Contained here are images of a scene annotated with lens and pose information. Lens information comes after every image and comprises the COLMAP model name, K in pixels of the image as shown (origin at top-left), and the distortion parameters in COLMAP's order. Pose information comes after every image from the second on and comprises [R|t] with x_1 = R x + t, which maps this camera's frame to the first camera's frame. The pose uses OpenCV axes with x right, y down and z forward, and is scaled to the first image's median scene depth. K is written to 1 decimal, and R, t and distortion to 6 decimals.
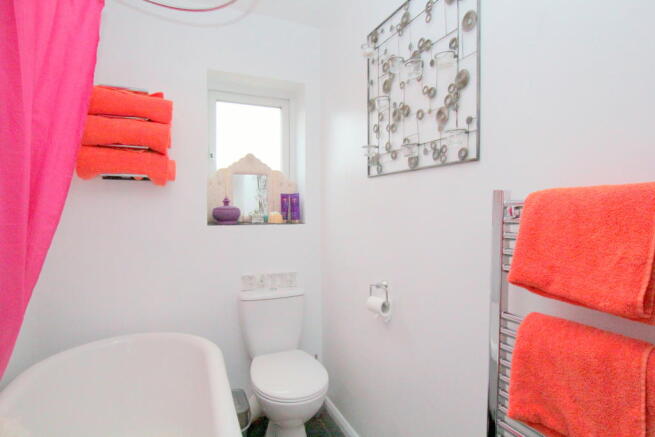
lens RADIAL K [[351.0, 0, 329.1], [0, 351.0, 217.4], [0, 0, 1]] dist [-0.018629, 0.000959]
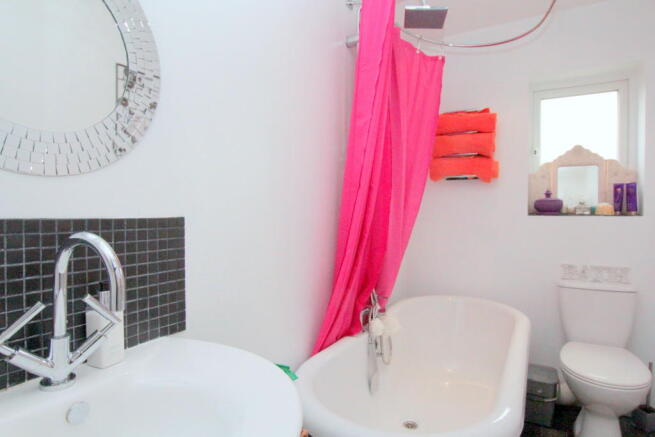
lens RADIAL K [[351.0, 0, 329.1], [0, 351.0, 217.4], [0, 0, 1]] dist [-0.018629, 0.000959]
pose [[0.604484, 0.018557, -0.796401, 0.155797], [-0.010390, 0.999827, 0.015411, 0.017807], [0.796549, -0.001041, 0.604572, -0.183139]]
